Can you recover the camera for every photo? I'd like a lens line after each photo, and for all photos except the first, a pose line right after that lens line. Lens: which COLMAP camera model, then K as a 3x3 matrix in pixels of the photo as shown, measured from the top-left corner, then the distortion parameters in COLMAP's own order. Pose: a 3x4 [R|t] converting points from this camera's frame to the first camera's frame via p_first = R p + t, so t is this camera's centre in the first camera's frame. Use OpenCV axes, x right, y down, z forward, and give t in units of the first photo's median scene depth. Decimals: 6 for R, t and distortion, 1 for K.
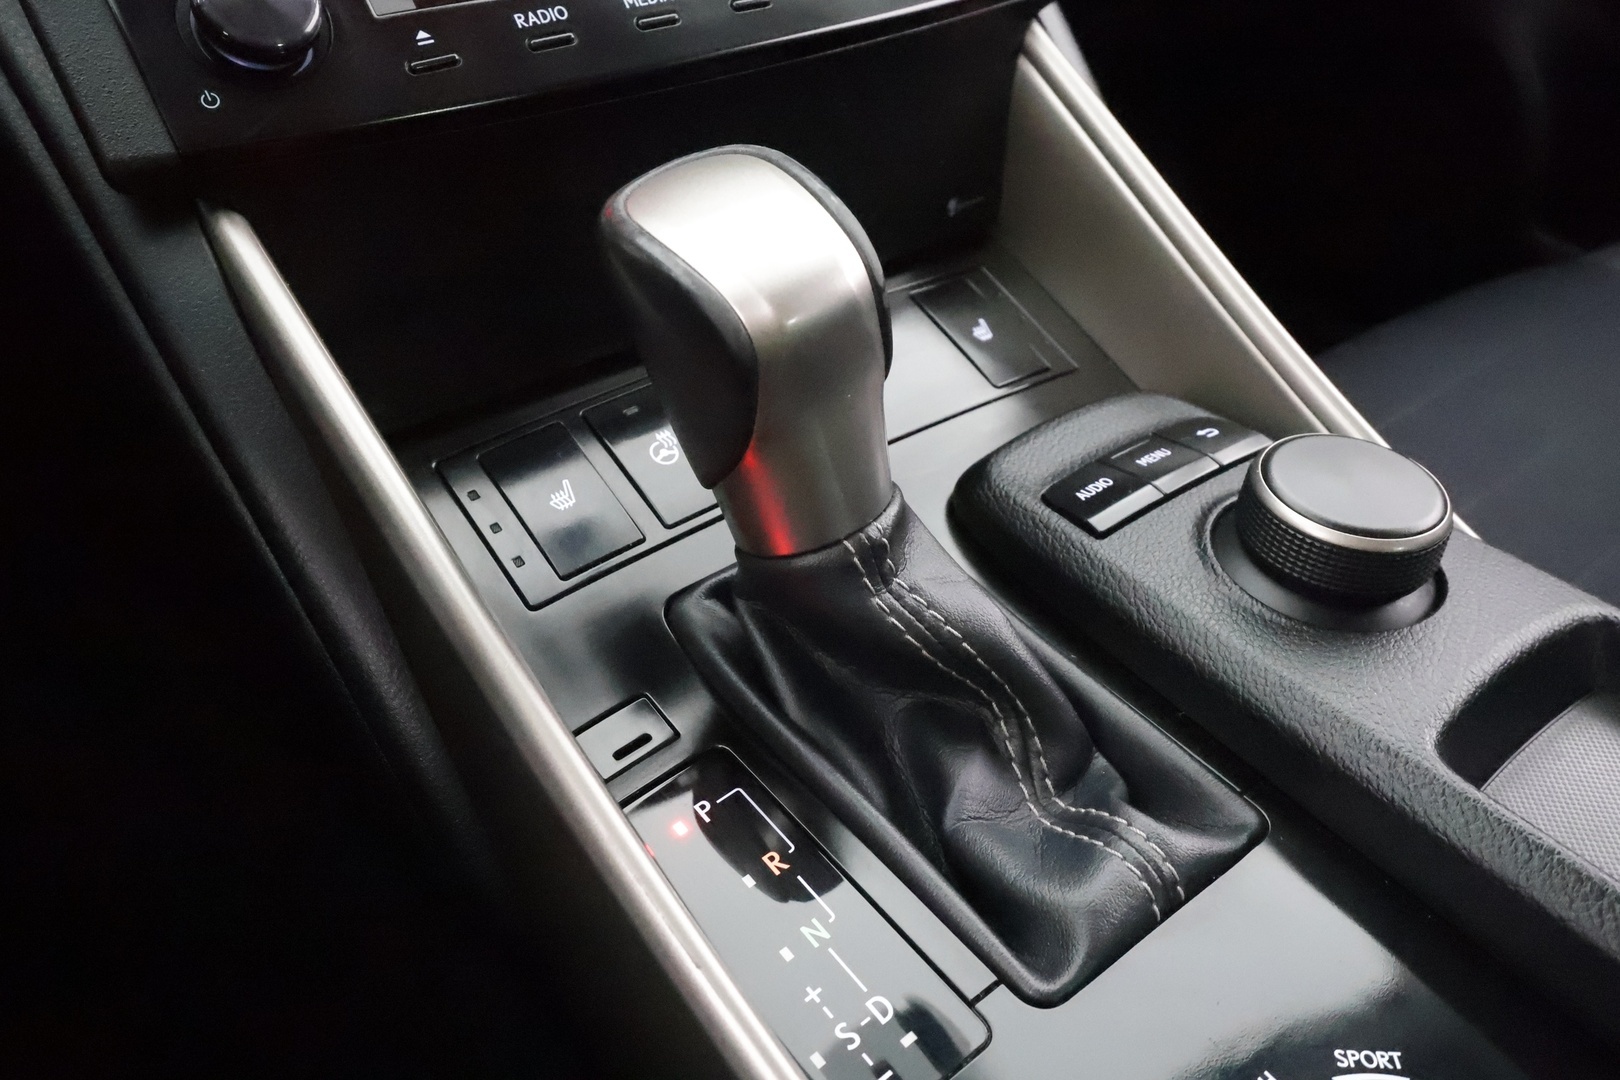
lens RADIAL K [[1307.7, 0, 820.2], [0, 1307.7, 537.5], [0, 0, 1]] dist [0.006624, 0.024757]
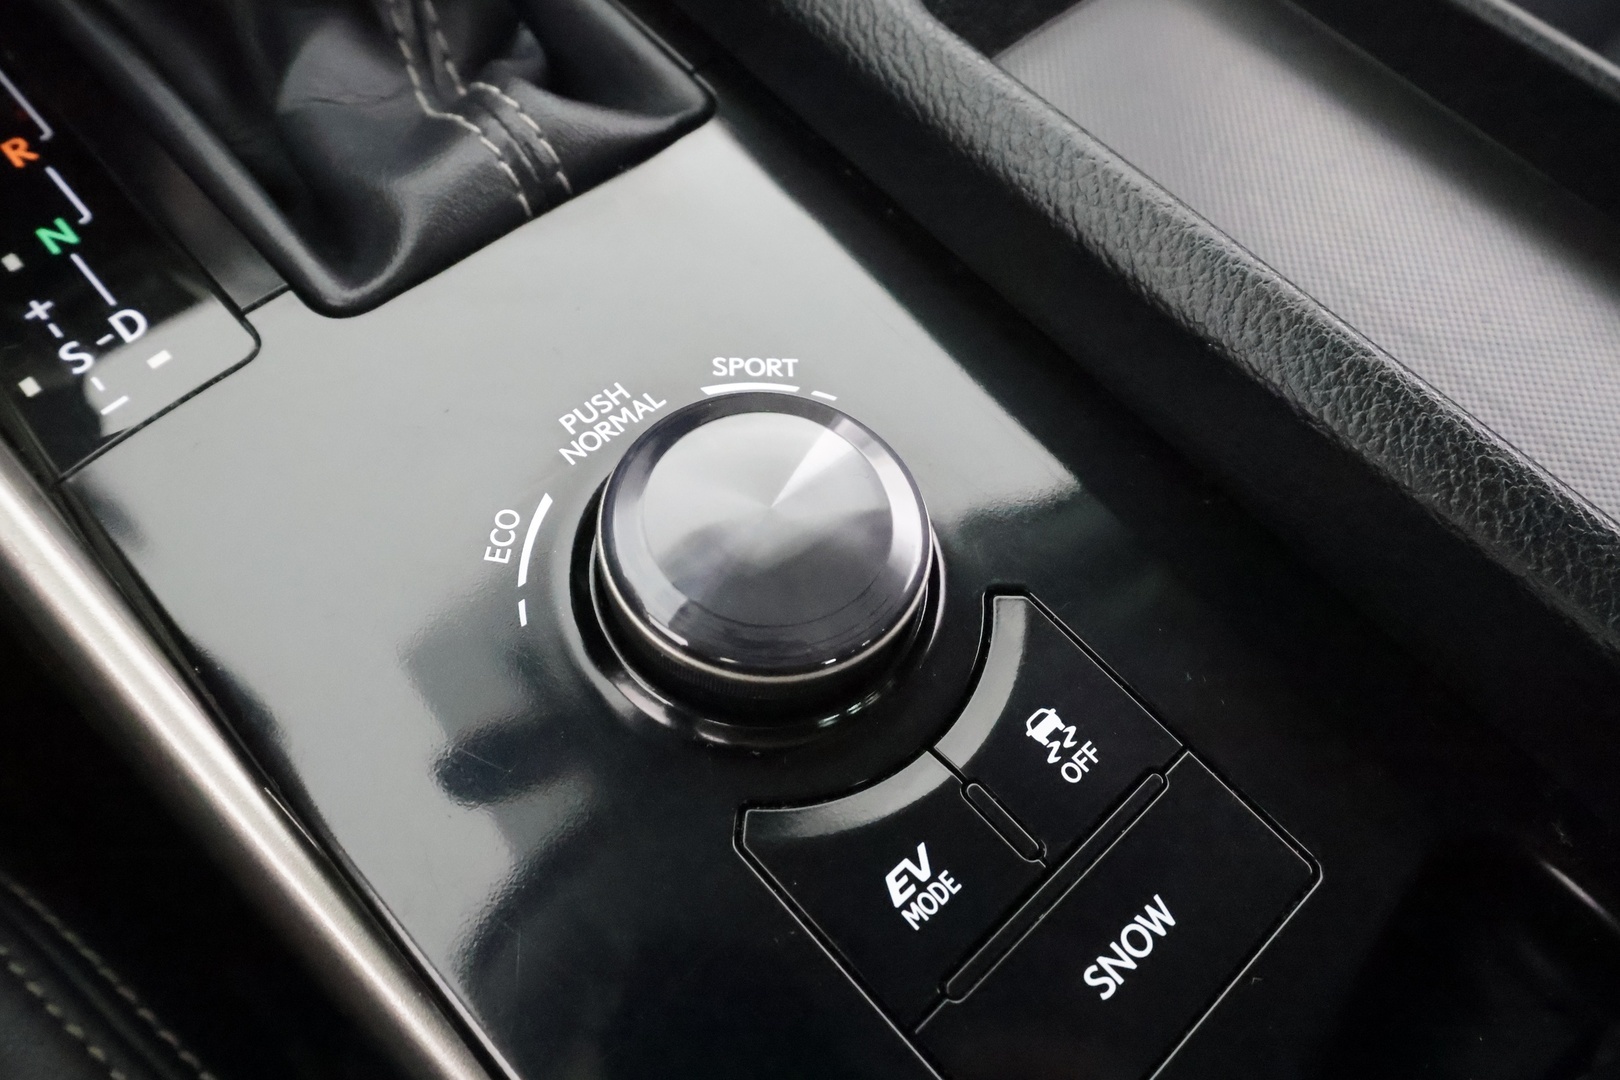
lens RADIAL K [[1307.7, 0, 793.2], [0, 1307.7, 535.8], [0, 0, 1]] dist [0.006624, 0.024757]
pose [[0.995942, -0.025987, 0.086159, 0.339550], [-0.004824, 0.940608, 0.339459, 0.208783], [-0.089863, -0.338497, 0.936666, 0.218580]]
